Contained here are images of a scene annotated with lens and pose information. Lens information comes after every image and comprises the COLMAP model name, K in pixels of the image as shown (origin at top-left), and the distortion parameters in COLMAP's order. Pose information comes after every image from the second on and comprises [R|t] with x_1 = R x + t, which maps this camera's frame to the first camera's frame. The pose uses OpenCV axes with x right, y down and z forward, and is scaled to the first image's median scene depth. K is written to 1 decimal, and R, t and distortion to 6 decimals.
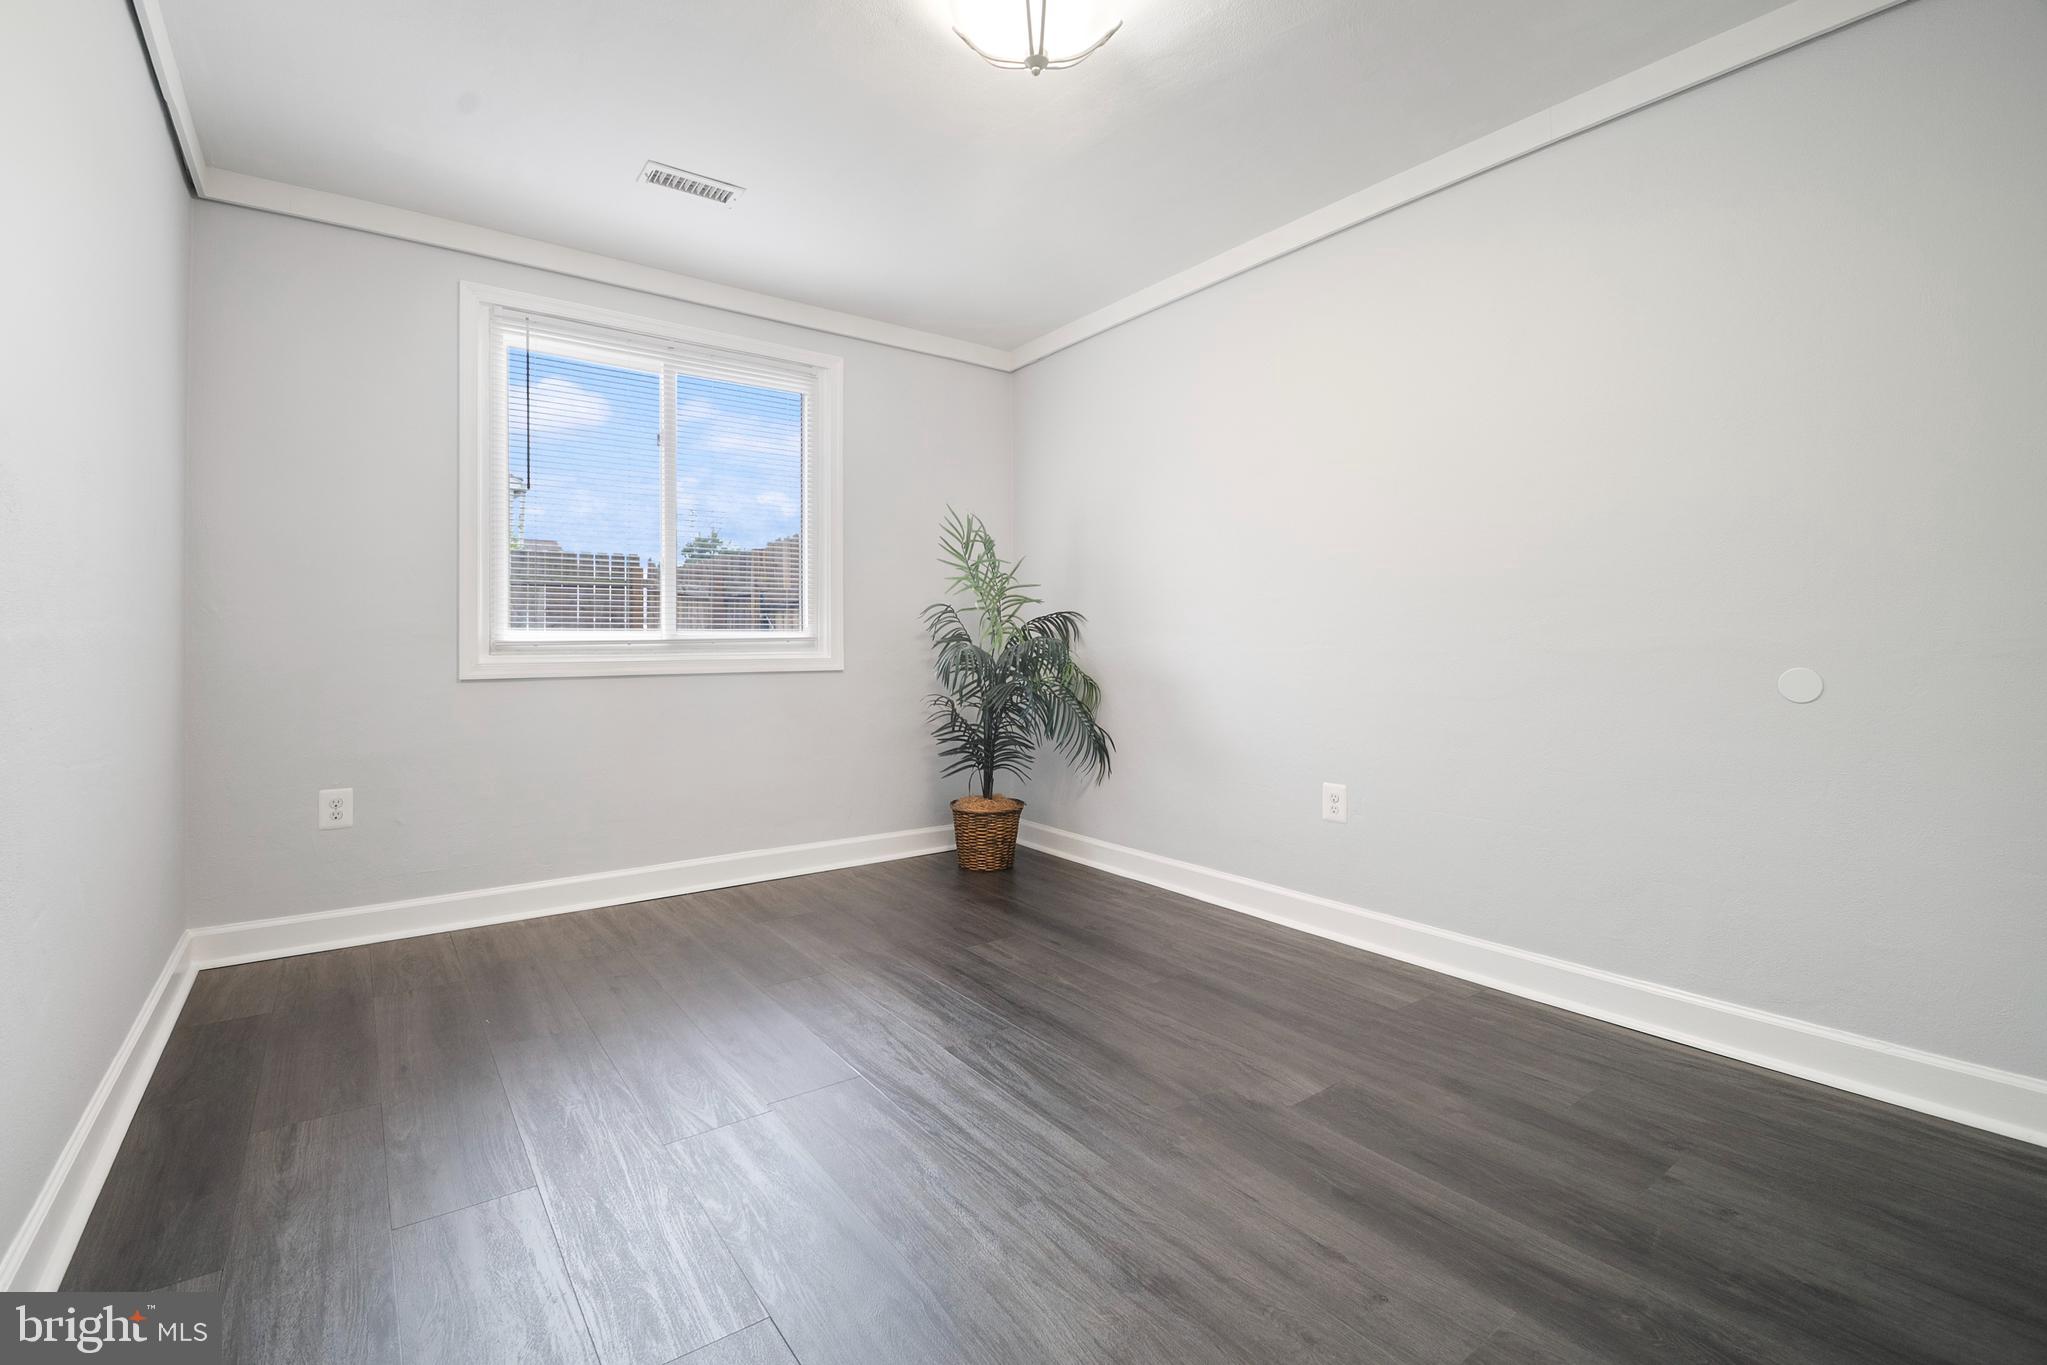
lens RADIAL K [[923.3, 0, 1009.5], [0, 923.3, 672.2], [0, 0, 1]] dist [0.001917, -0.003262]
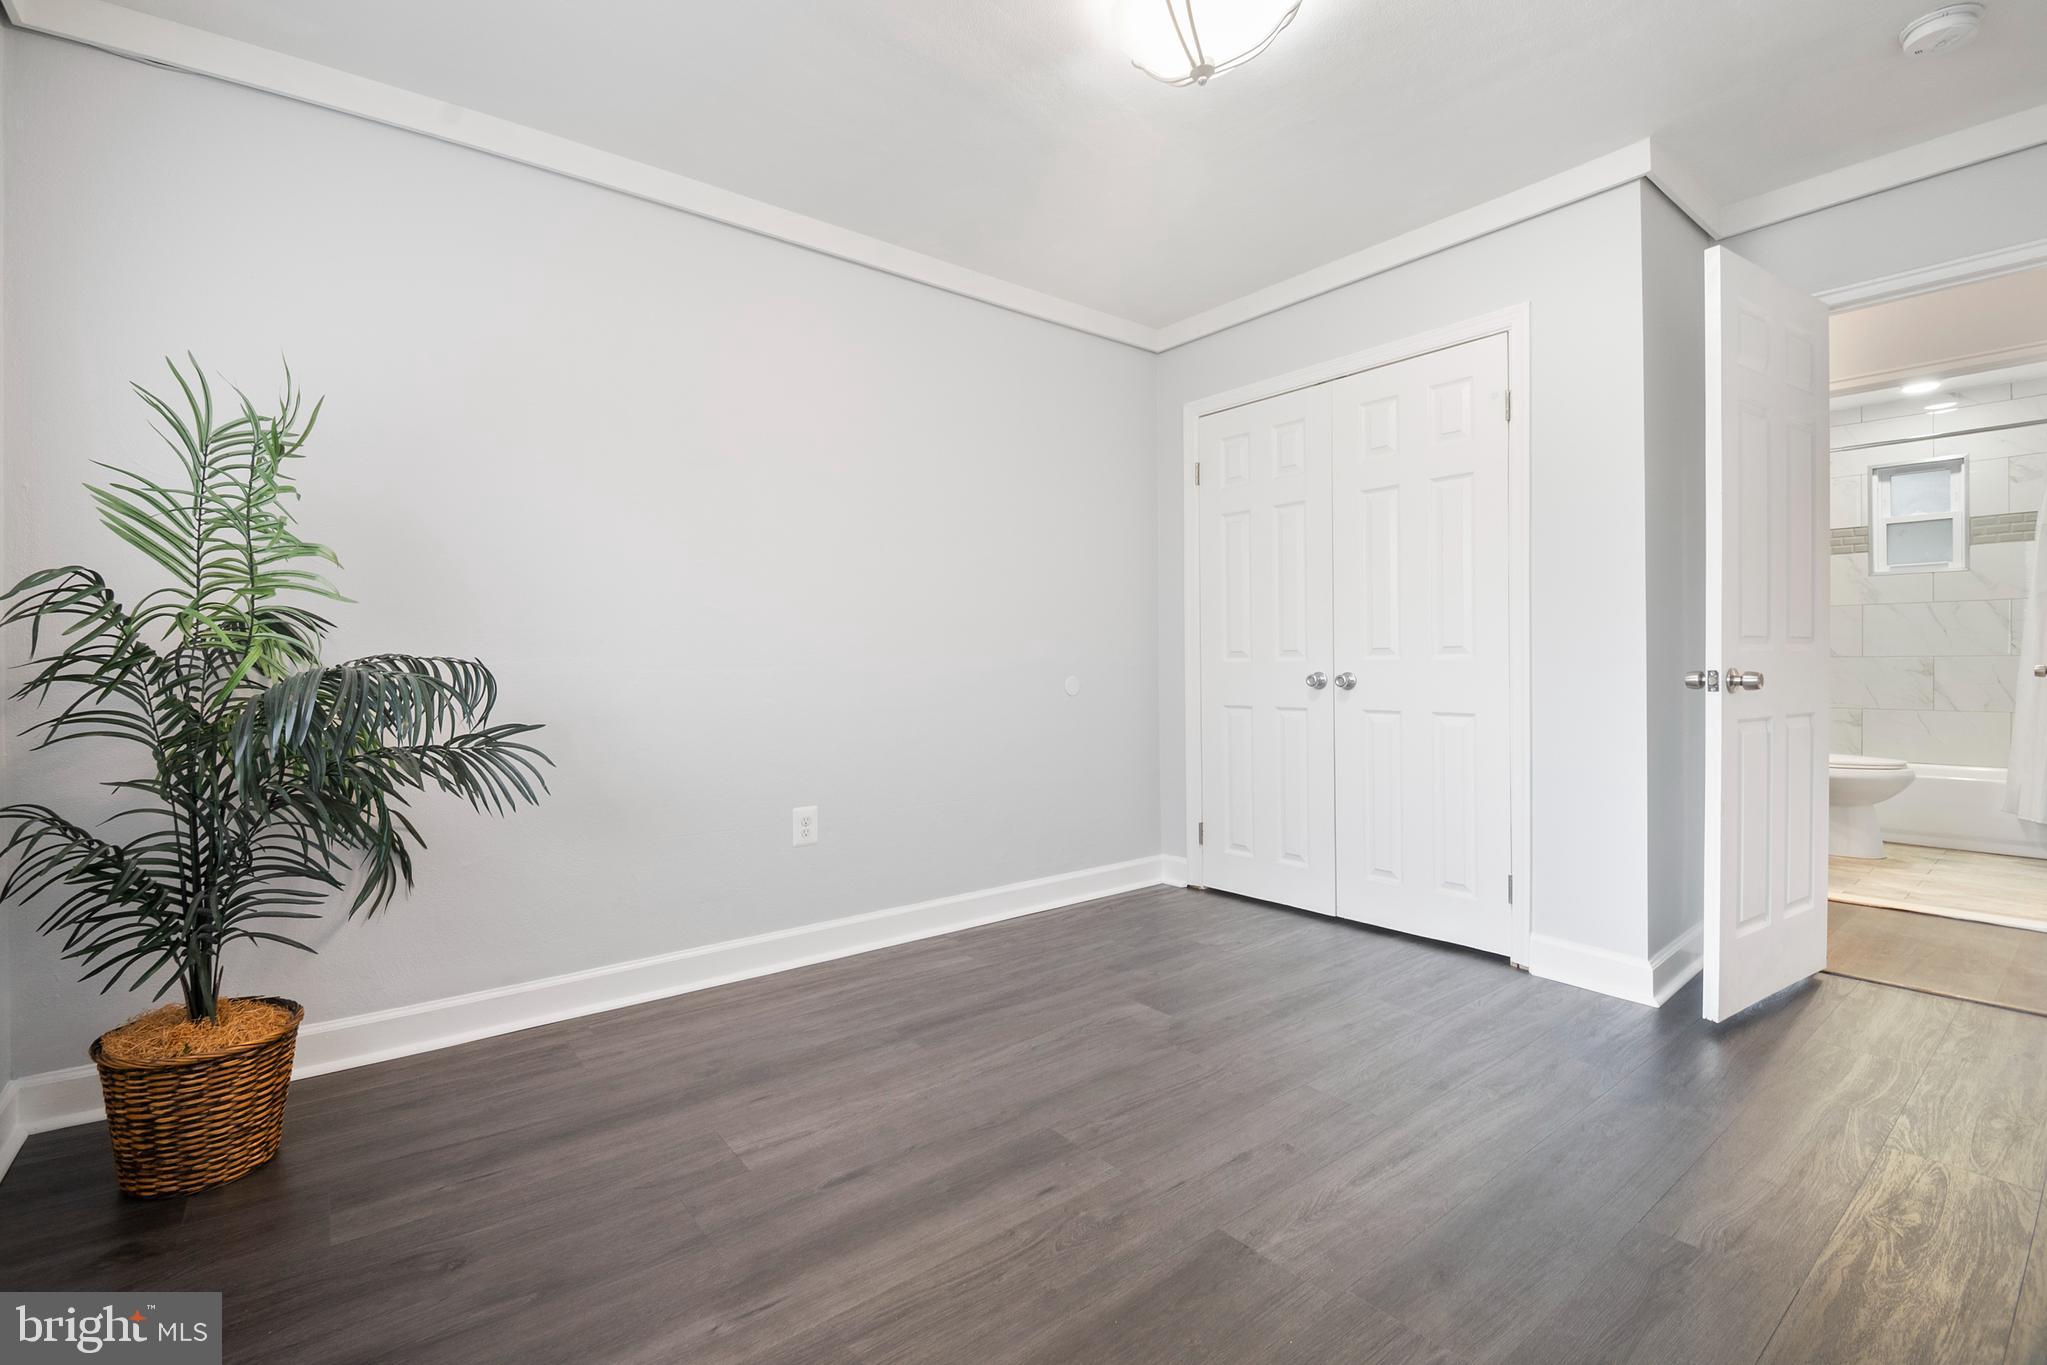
lens RADIAL K [[923.3, 0, 1007.4], [0, 923.3, 679.9], [0, 0, 1]] dist [0.001917, -0.003262]
pose [[-0.058453, -0.027369, 0.997915, -0.699800], [0.027066, 0.999213, 0.028990, -0.040748], [-0.997923, 0.028704, -0.057667, 0.913761]]
